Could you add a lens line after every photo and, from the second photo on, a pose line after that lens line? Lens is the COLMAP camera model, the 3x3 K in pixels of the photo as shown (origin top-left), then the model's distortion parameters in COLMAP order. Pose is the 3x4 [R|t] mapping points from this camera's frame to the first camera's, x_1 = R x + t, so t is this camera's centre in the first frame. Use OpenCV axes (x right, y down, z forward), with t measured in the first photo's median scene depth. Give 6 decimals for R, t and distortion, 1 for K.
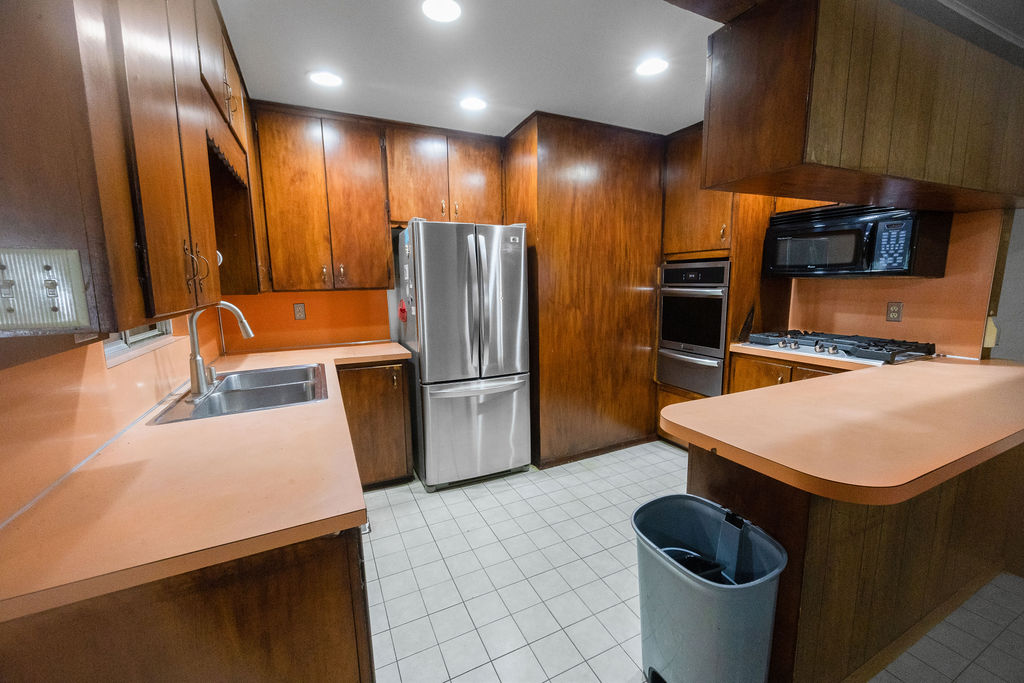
lens RADIAL K [[407.5, 0, 517.0], [0, 407.5, 347.7], [0, 0, 1]] dist [0.001475, 0.000058]
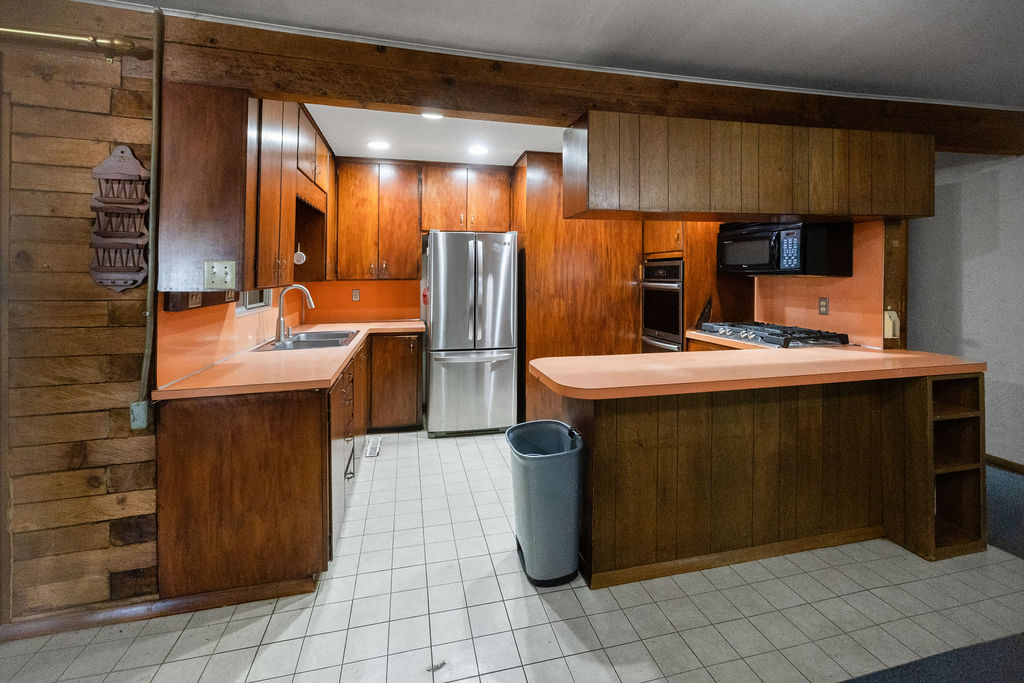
lens RADIAL K [[435.7, 0, 514.0], [0, 435.7, 279.2], [0, 0, 1]] dist [0.001423, 0.000127]
pose [[0.975971, 0.014383, -0.217424, 0.316068], [-0.047096, 0.988158, -0.146037, 0.049475], [0.212749, 0.152767, 0.965091, -0.320810]]
